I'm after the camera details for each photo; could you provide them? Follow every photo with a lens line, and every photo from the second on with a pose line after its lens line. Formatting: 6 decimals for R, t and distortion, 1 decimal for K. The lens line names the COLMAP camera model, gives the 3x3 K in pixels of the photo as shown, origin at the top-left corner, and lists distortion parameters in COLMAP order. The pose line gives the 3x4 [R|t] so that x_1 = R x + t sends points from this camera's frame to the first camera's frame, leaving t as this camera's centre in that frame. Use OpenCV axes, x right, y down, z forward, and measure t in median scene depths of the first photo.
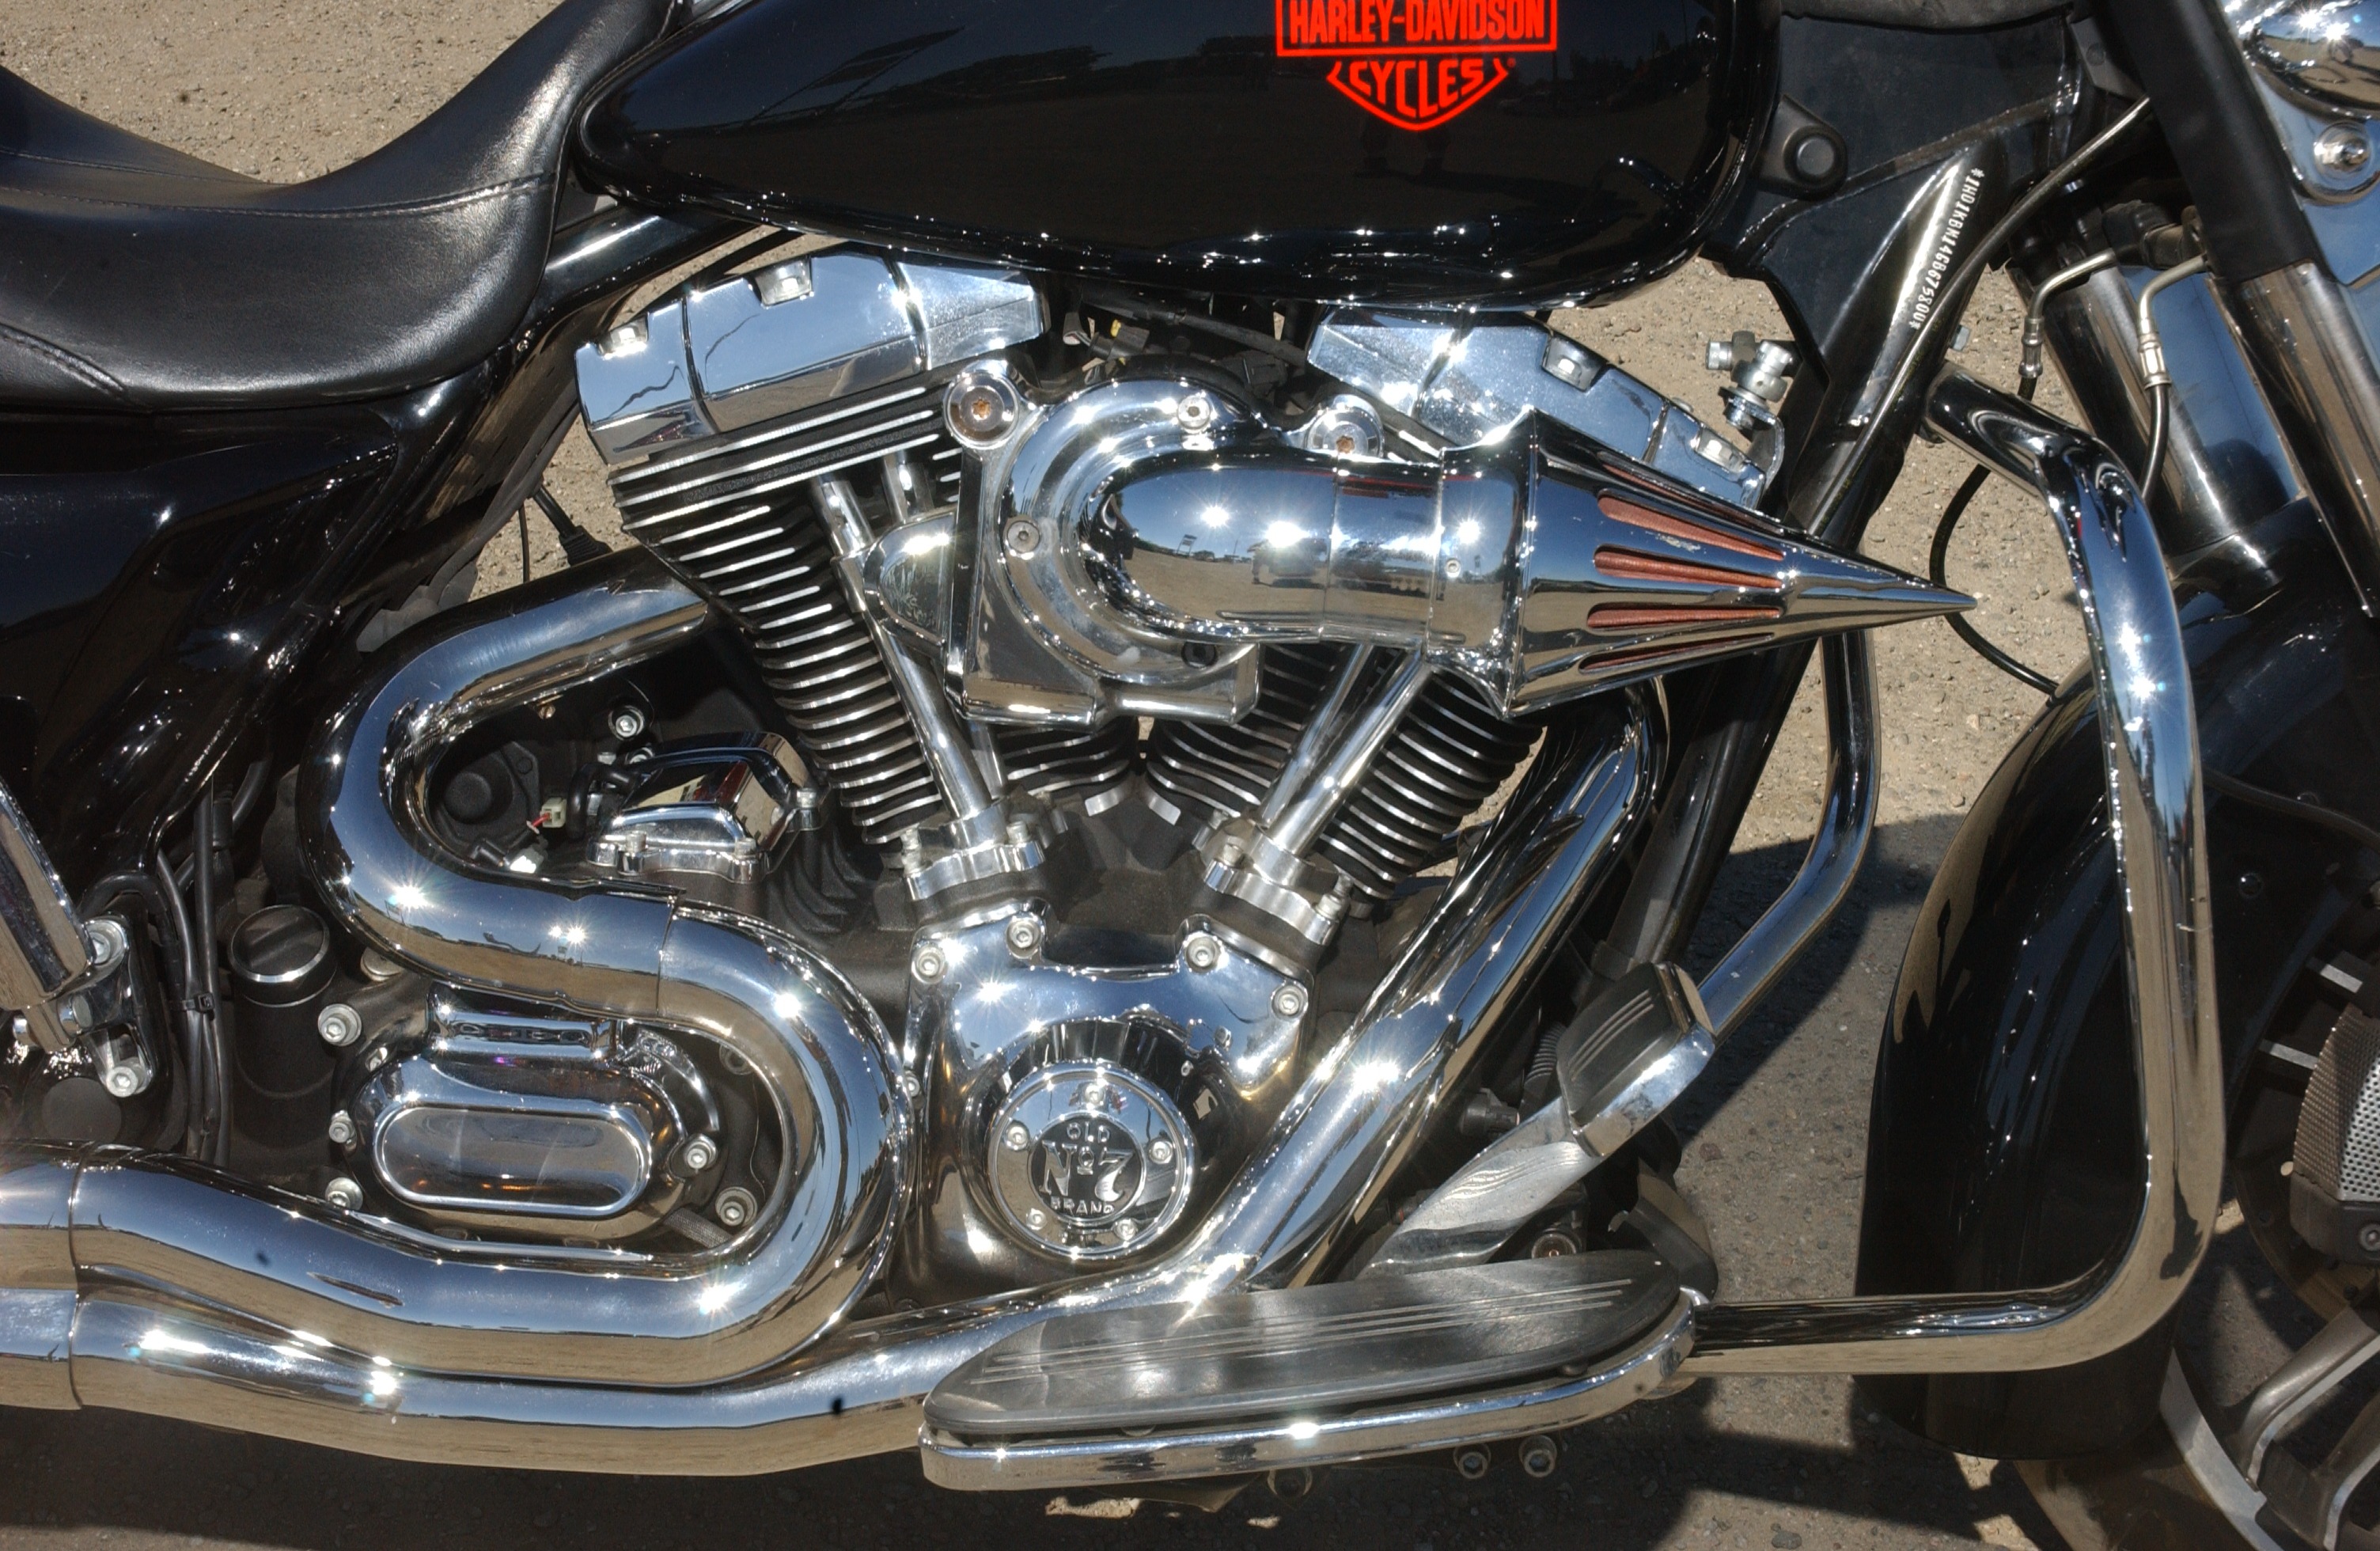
lens RADIAL K [[3306.3, 0, 1190.0], [0, 3306.3, 775.5], [0, 0, 1]] dist [-0.227433, 1.396028]
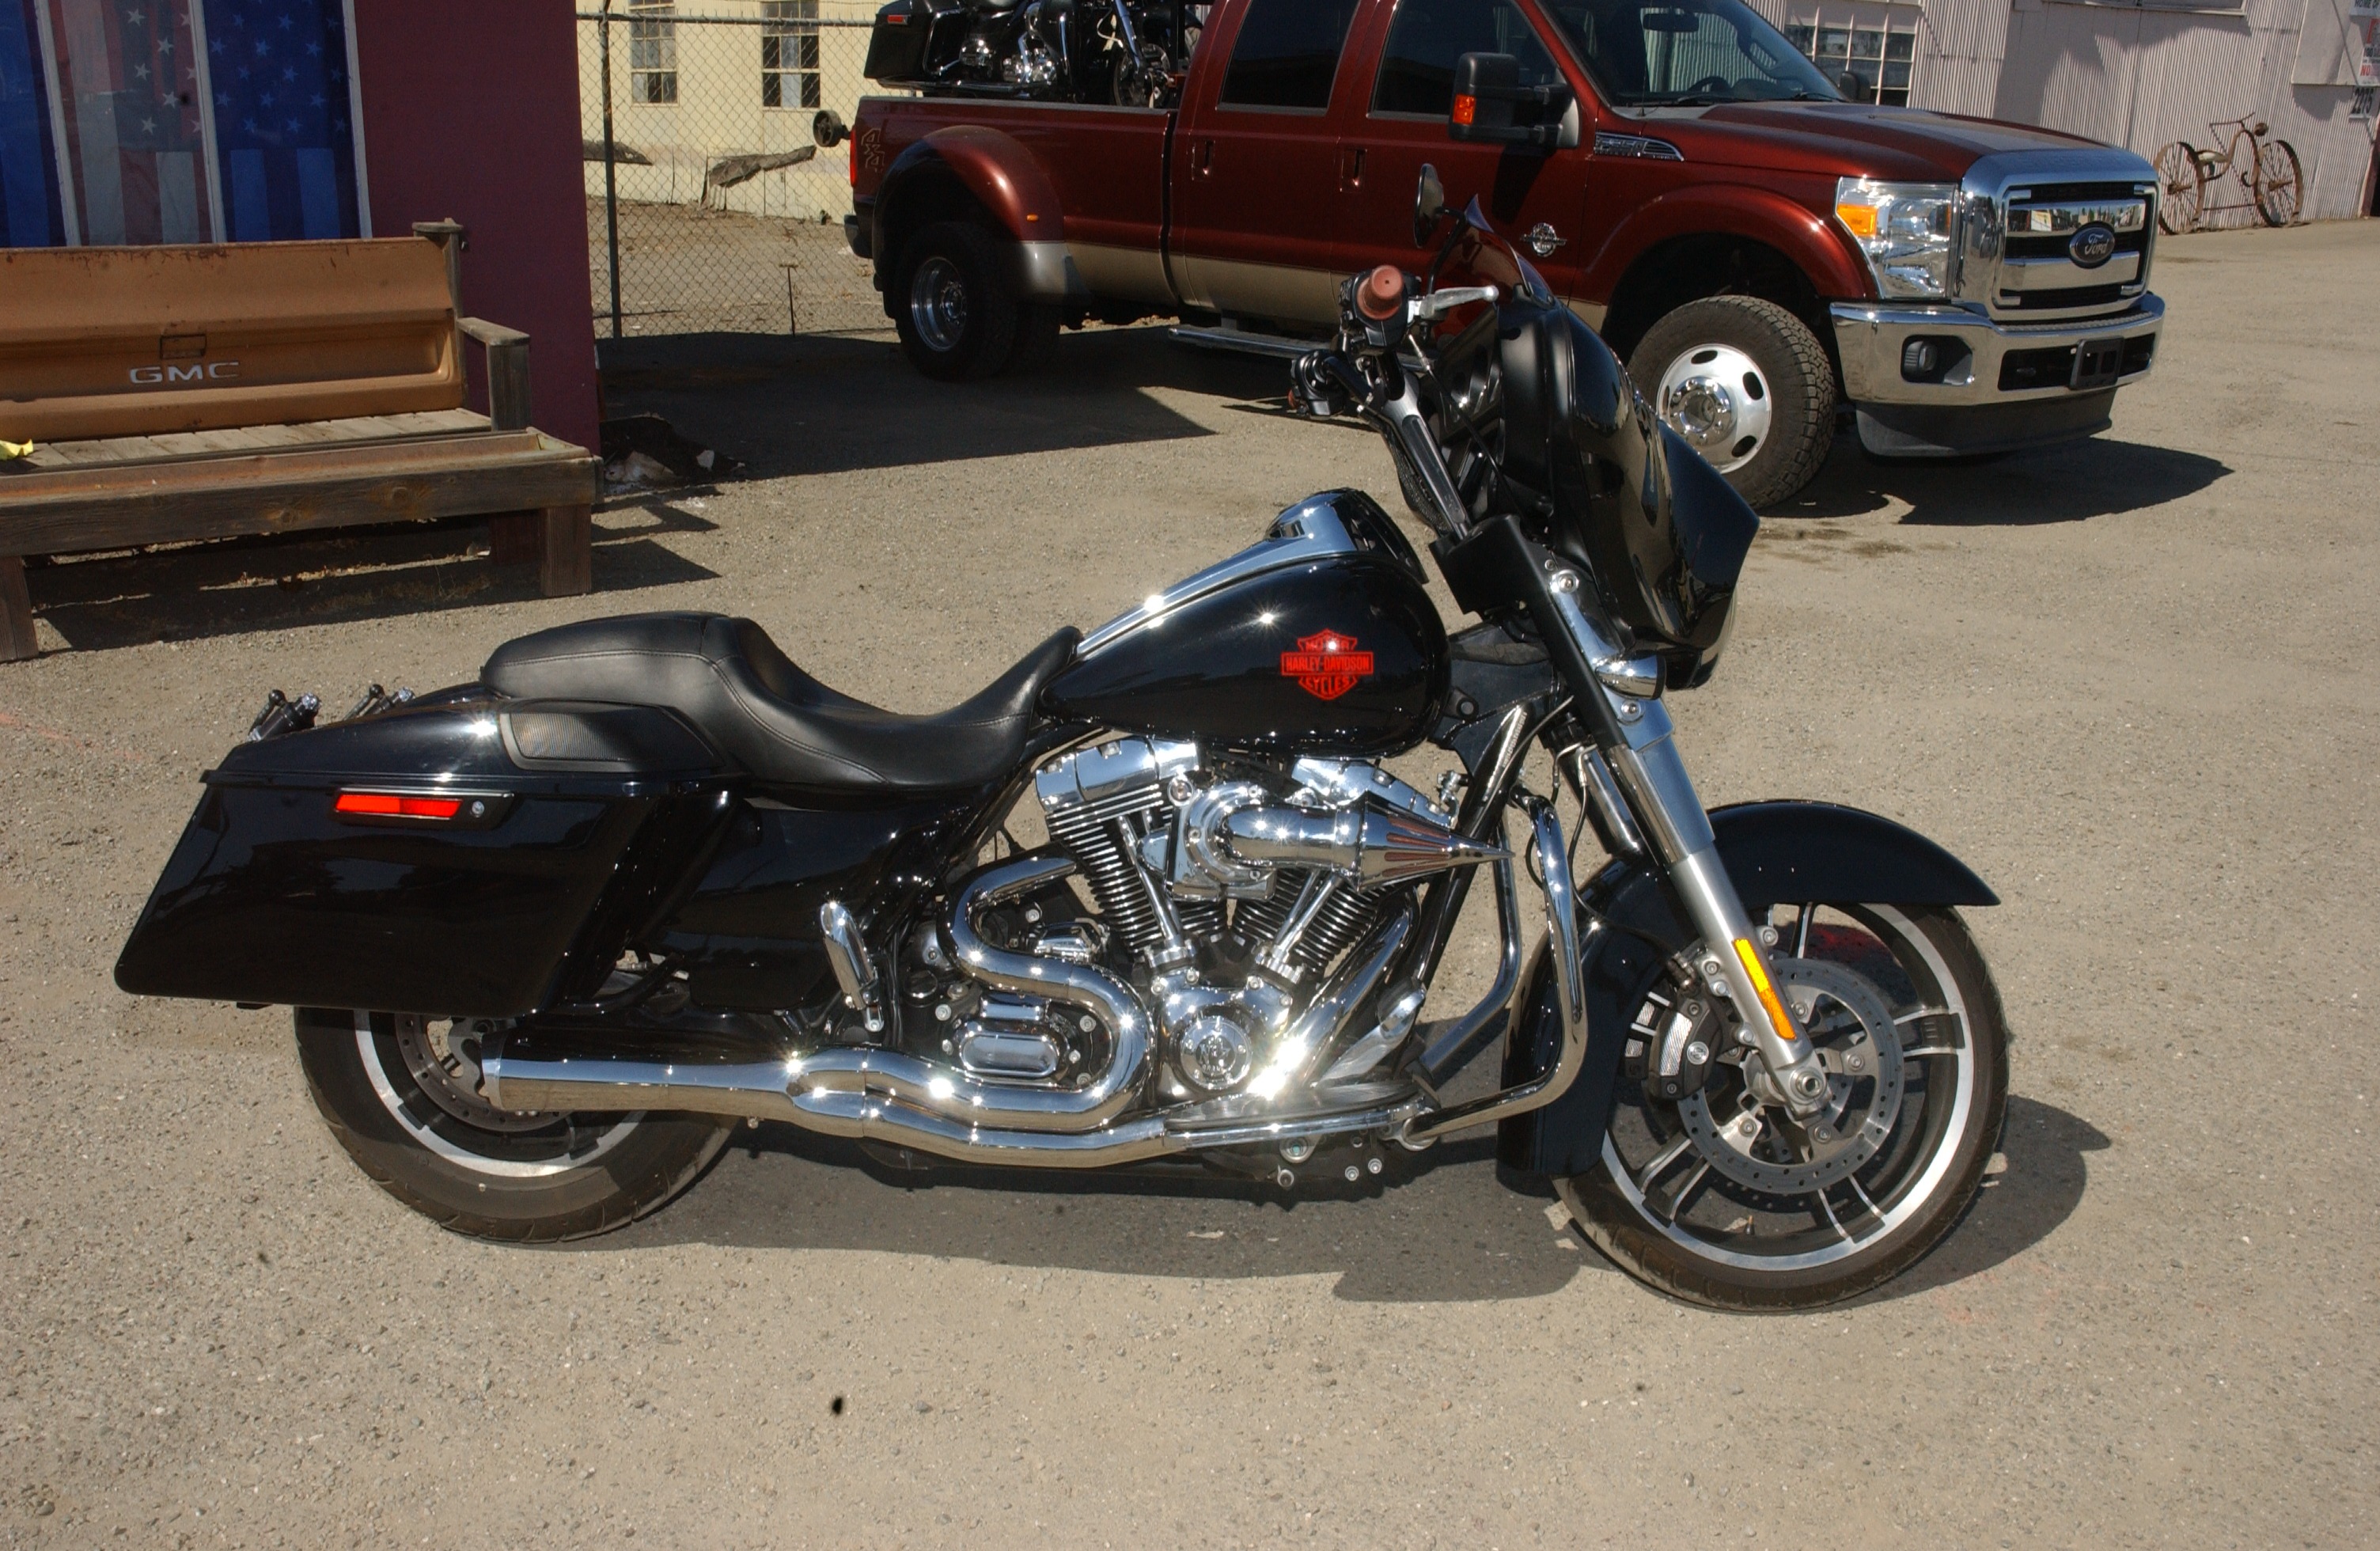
lens RADIAL K [[2287.2, 0, 1190.0], [0, 2287.2, 775.5], [0, 0, 1]] dist [-0.001031, -0.000460]
pose [[0.999977, 0.005252, -0.004321, -0.044367], [-0.005834, 0.988951, -0.148130, 0.169838], [0.003495, 0.148151, 0.988959, -0.979959]]
